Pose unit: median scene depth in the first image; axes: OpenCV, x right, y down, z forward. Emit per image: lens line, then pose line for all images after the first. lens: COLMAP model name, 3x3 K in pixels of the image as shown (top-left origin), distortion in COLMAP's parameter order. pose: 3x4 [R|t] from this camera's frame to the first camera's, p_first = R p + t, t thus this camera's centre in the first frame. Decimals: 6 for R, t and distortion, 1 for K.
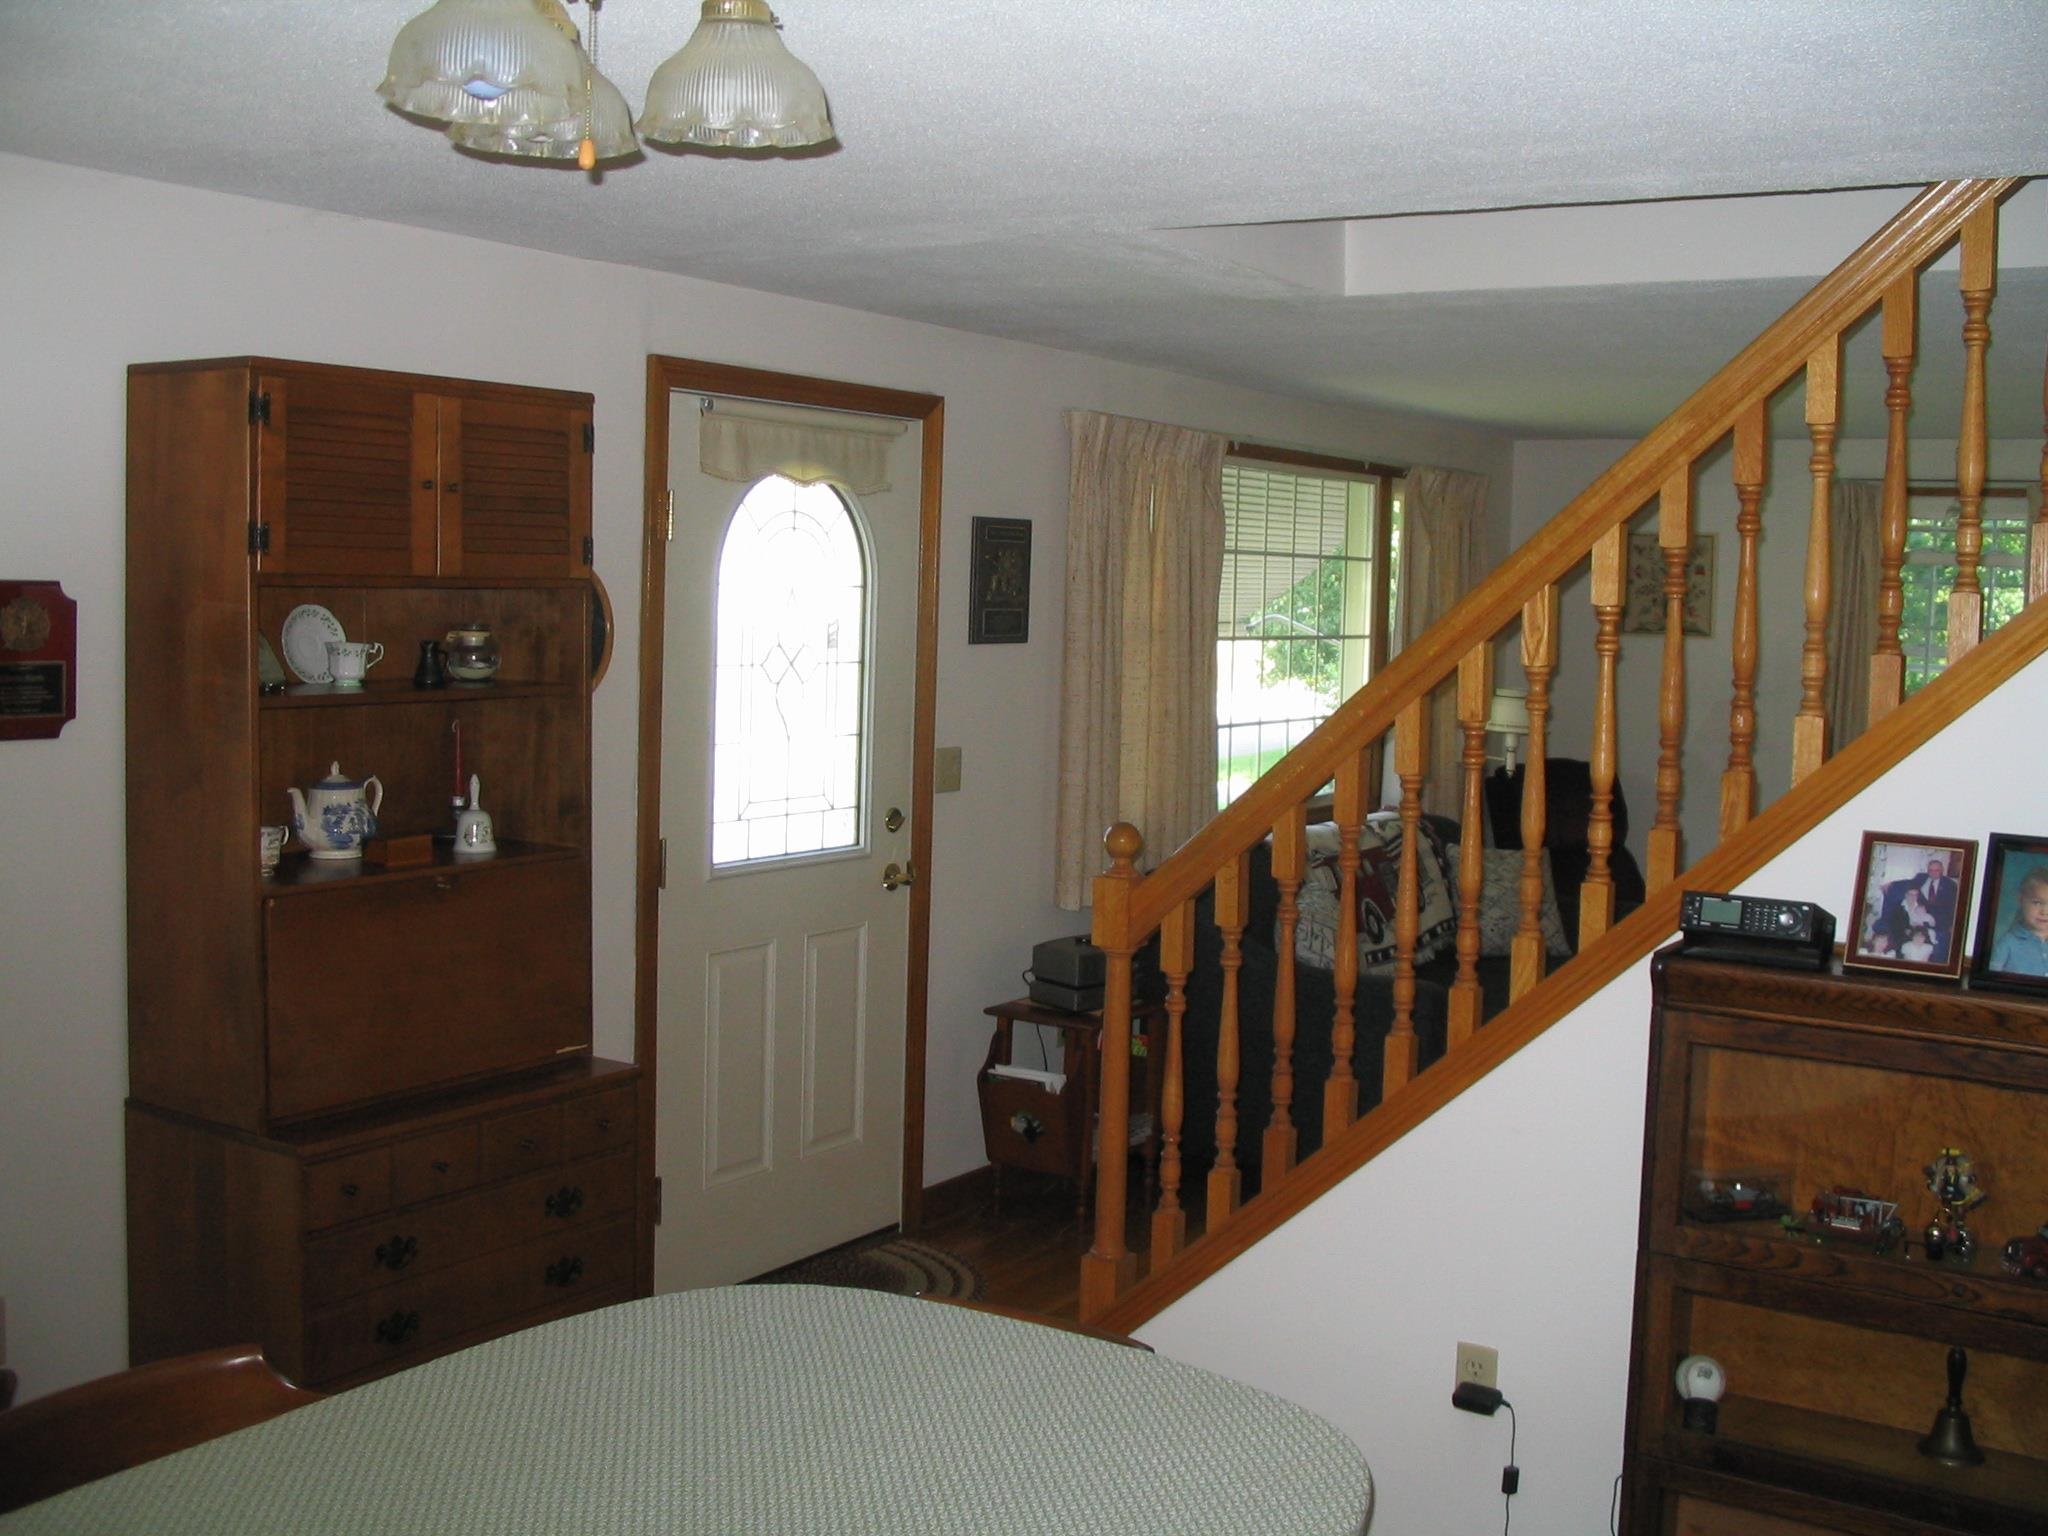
lens RADIAL K [[2188.5, 0, 972.2], [0, 2188.5, 764.6], [0, 0, 1]] dist [-0.171045, 0.260387]
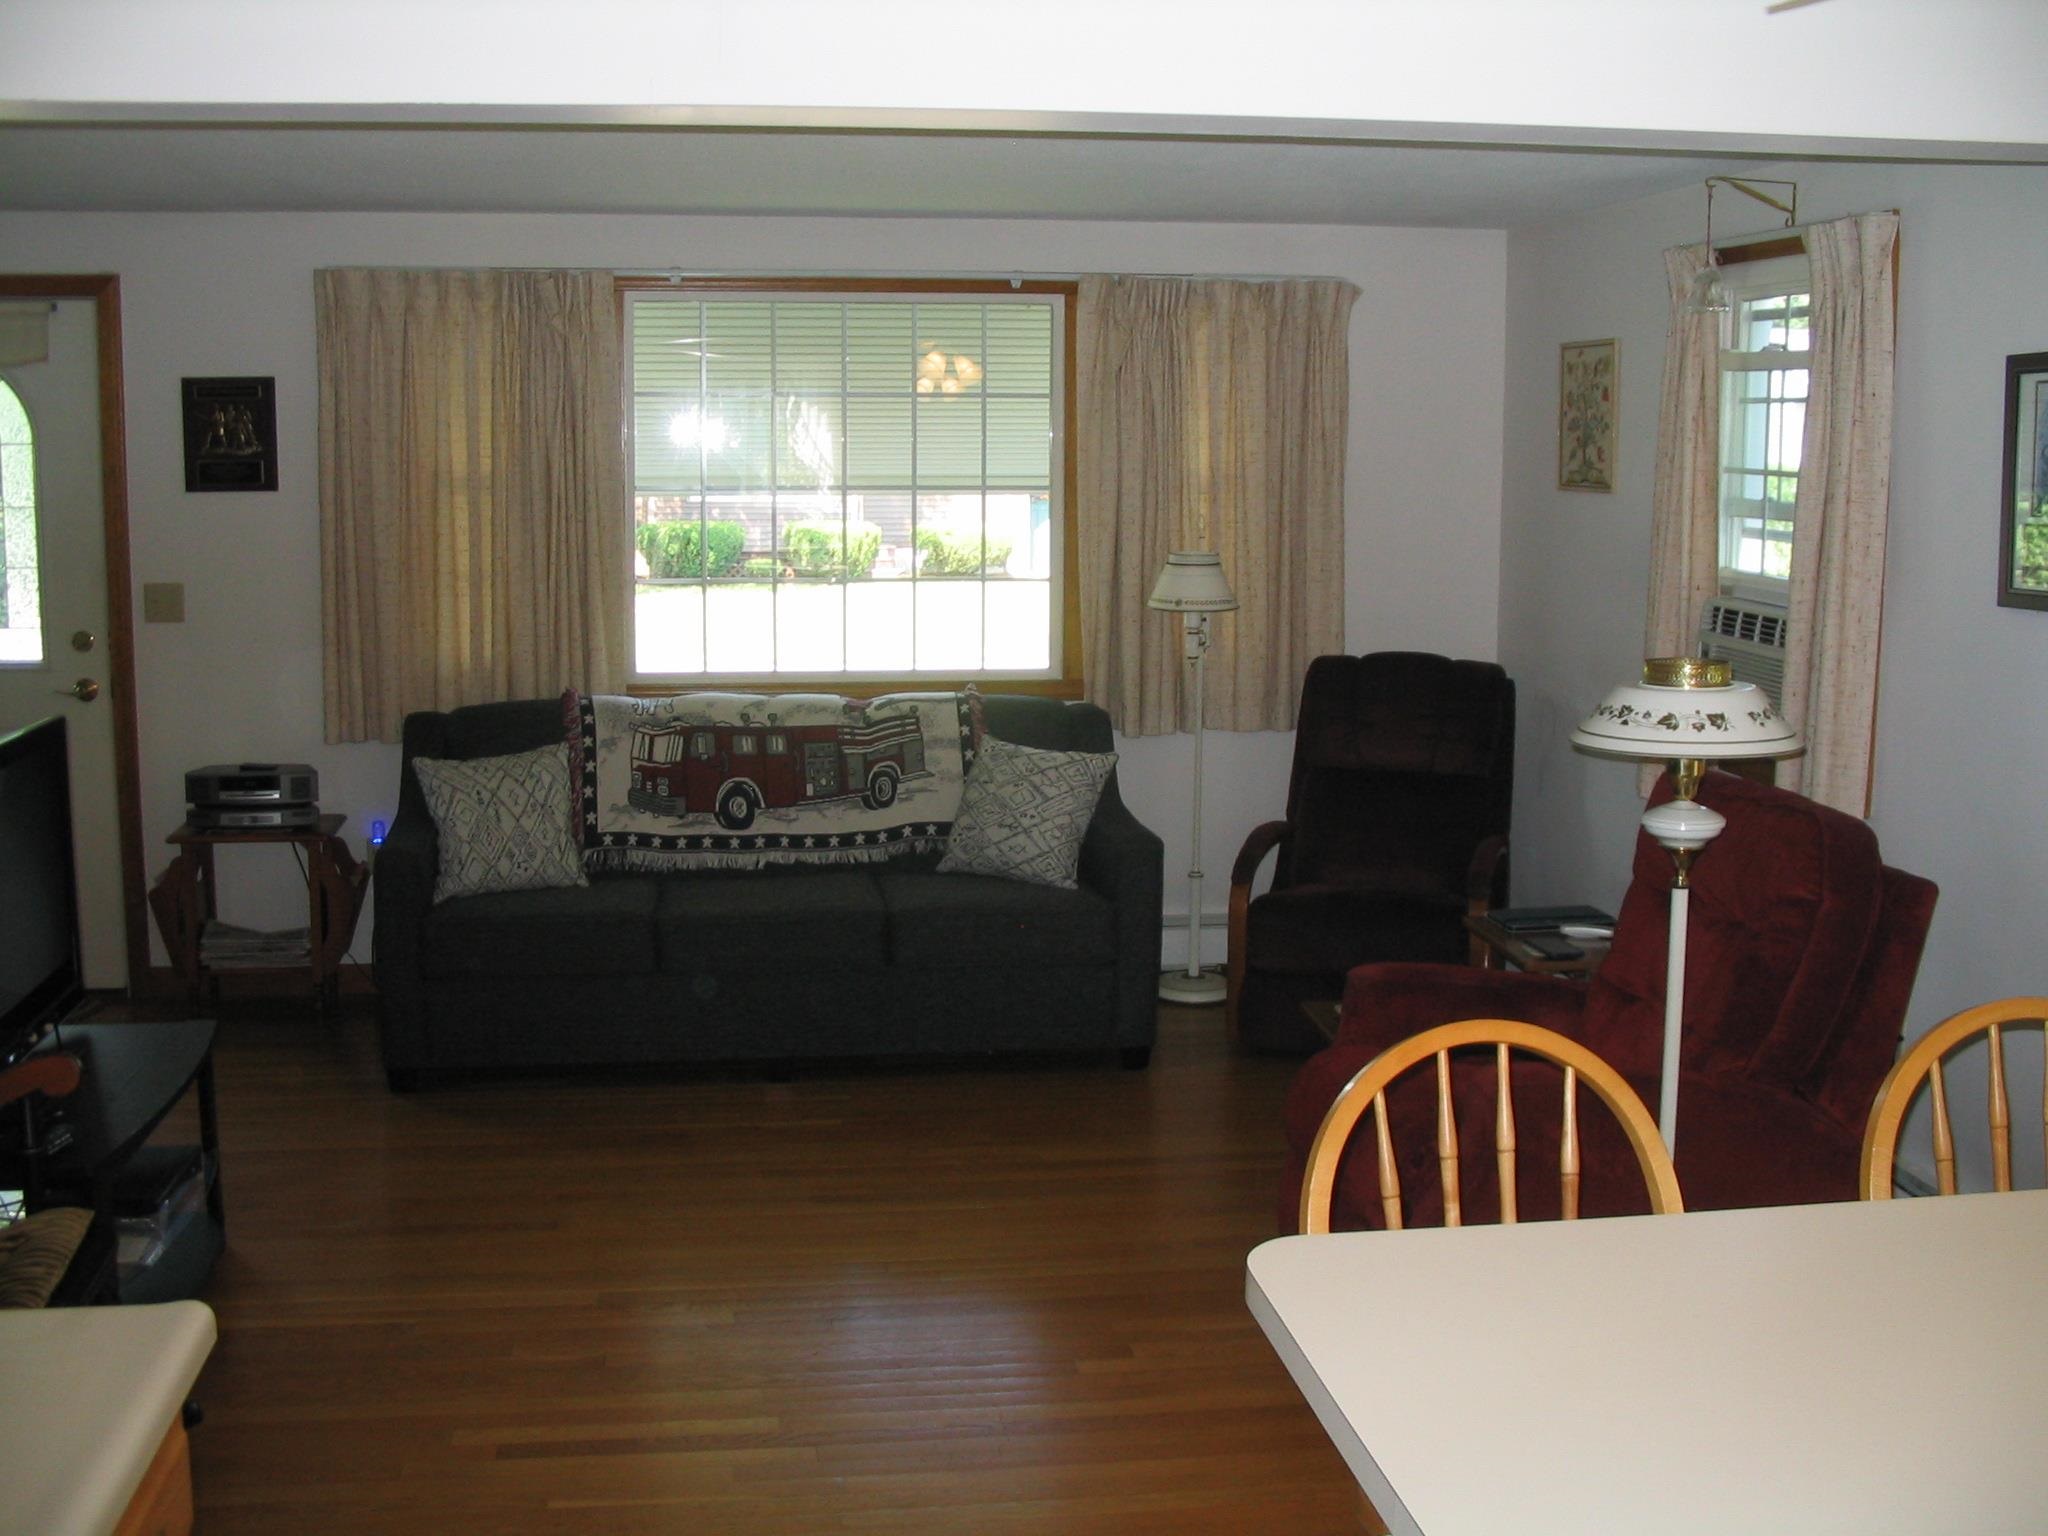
lens RADIAL K [[2188.5, 0, 972.2], [0, 2188.5, 764.6], [0, 0, 1]] dist [-0.171045, 0.260387]
pose [[0.639711, 0.084568, -0.763949, 1.133708], [-0.051062, 0.996409, 0.067543, -0.011085], [0.766918, -0.004199, 0.641732, 0.612421]]
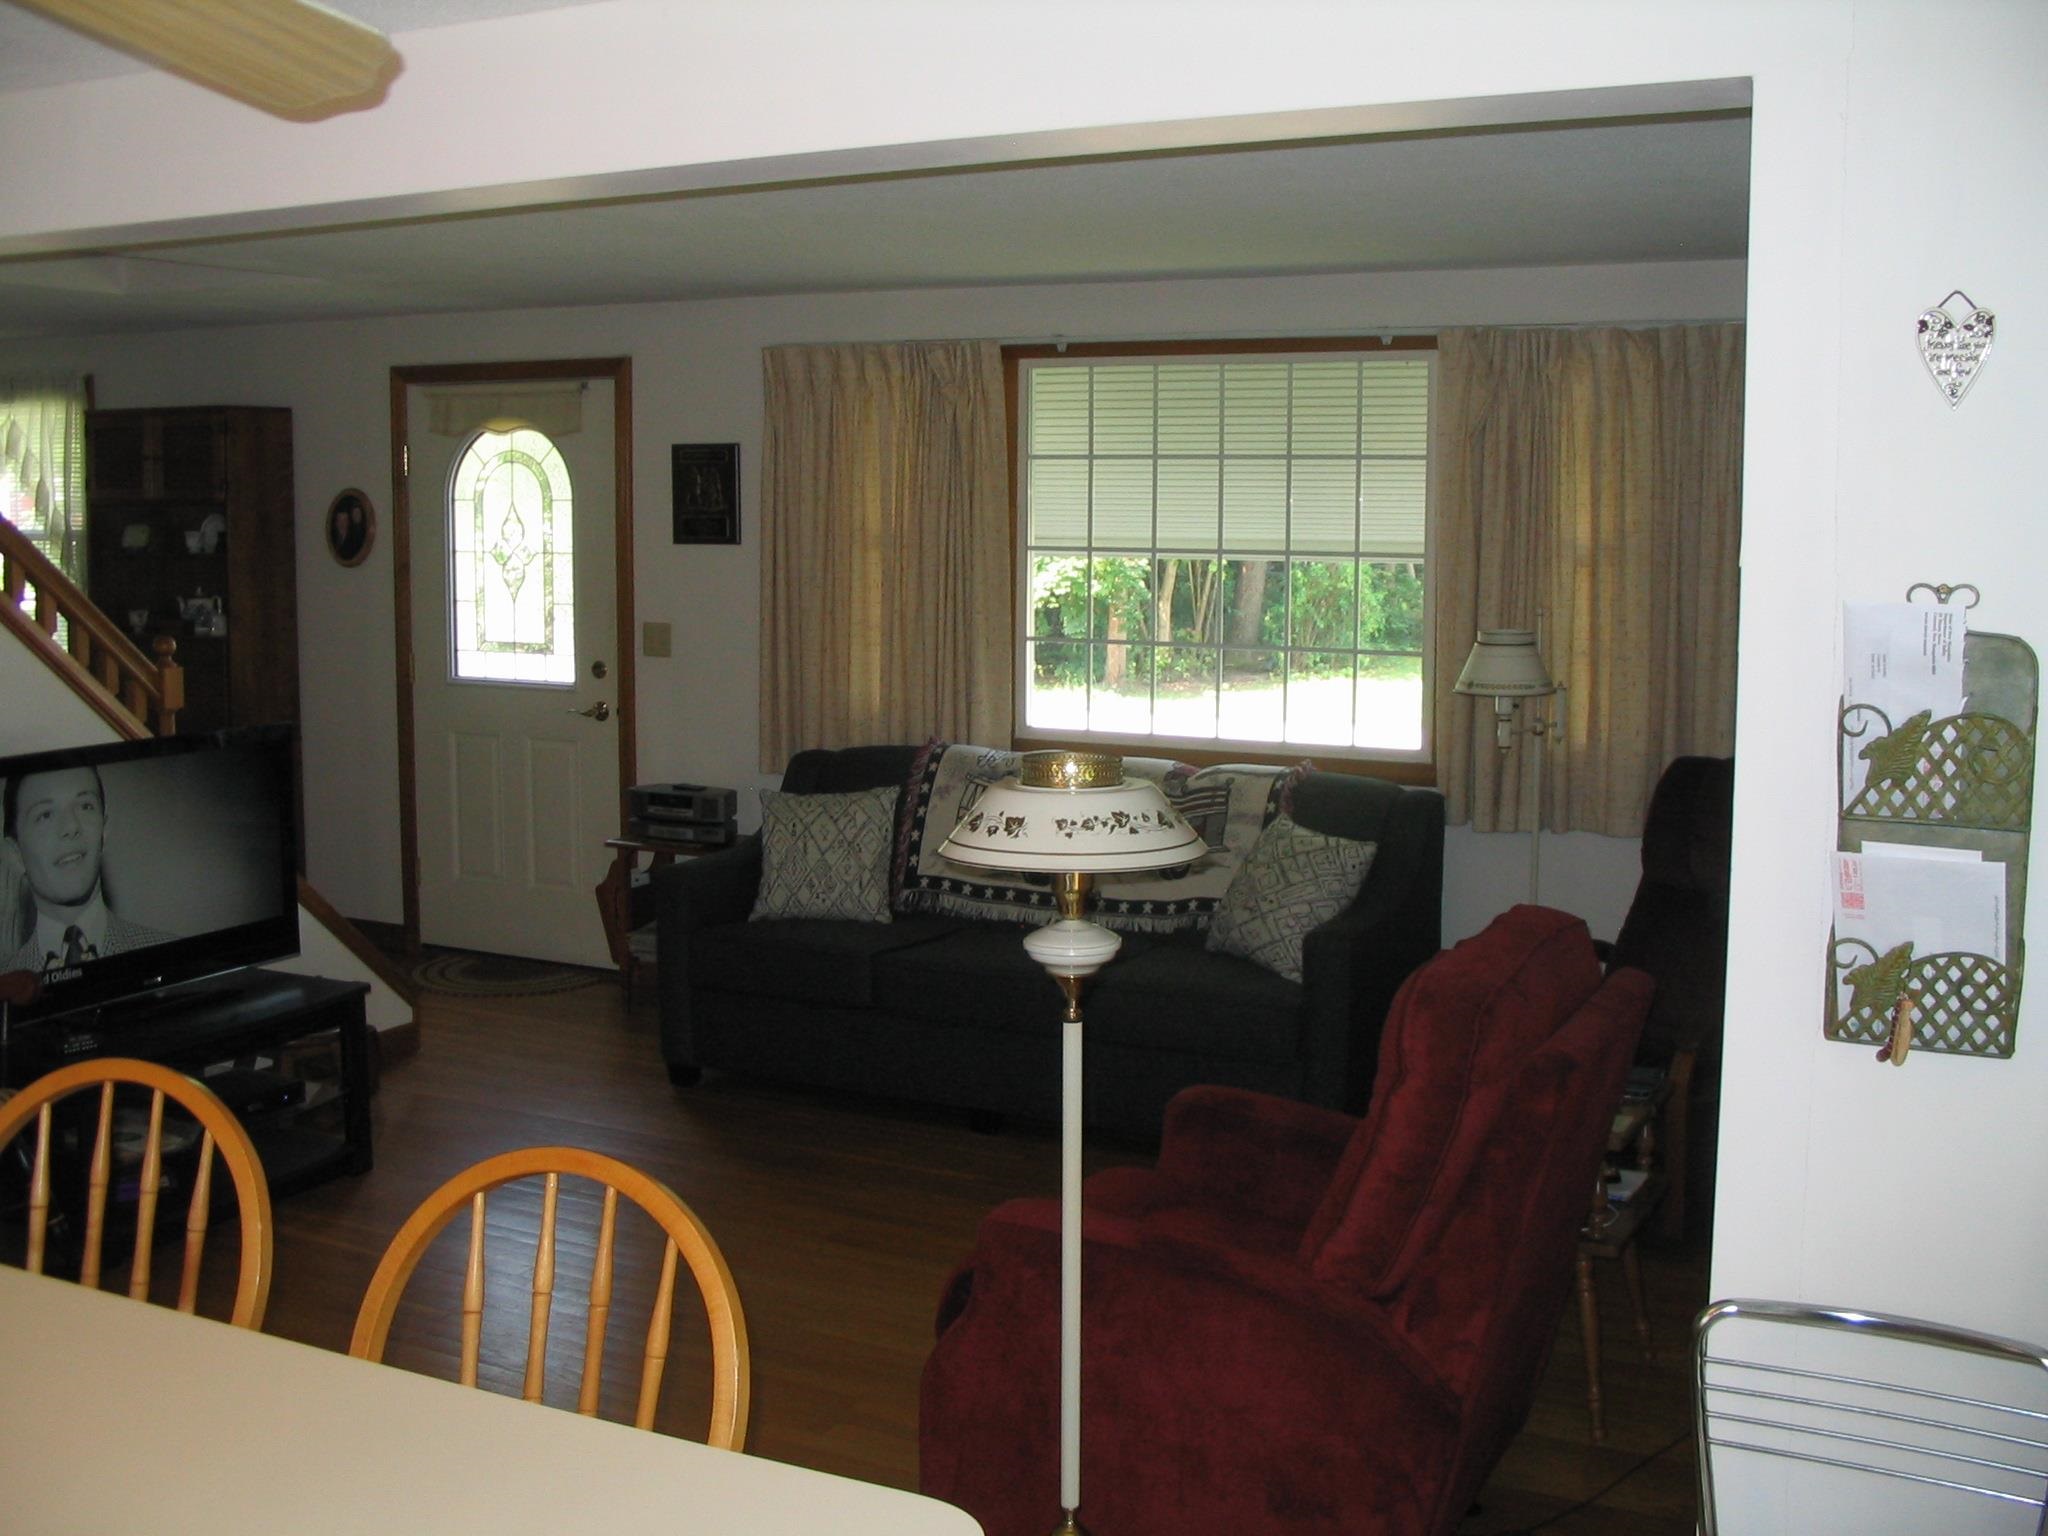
lens RADIAL K [[2188.5, 0, 972.2], [0, 2188.5, 764.6], [0, 0, 1]] dist [-0.171045, 0.260387]
pose [[0.086321, 0.091178, -0.992086, 1.321887], [-0.089383, 0.992496, 0.083438, -0.049884], [0.992250, 0.081473, 0.093823, 1.084044]]
